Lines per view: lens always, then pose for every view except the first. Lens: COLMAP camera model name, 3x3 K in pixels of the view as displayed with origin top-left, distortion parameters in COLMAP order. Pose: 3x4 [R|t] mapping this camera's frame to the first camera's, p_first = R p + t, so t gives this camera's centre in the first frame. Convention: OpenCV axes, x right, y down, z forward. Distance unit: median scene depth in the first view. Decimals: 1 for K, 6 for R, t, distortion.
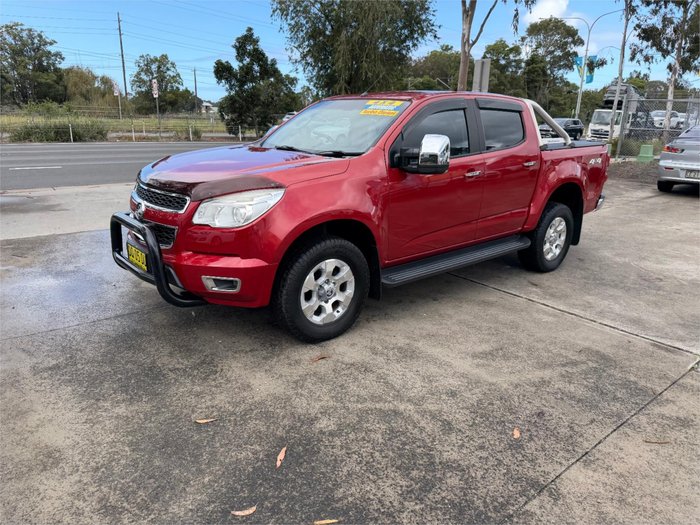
lens RADIAL K [[493.0, 0, 344.4], [0, 493.0, 267.1], [0, 0, 1]] dist [0.034257, -0.046771]
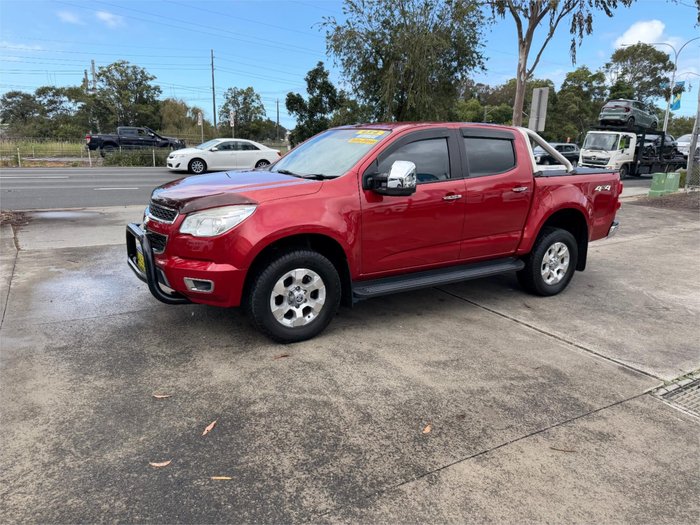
lens RADIAL K [[492.6, 0, 344.4], [0, 492.6, 261.4], [0, 0, 1]] dist [0.037044, -0.049147]
pose [[0.988385, 0.036347, -0.147559, 0.189884], [-0.045491, 0.997217, -0.059073, 0.023278], [0.145001, 0.065099, 0.987288, -0.077878]]
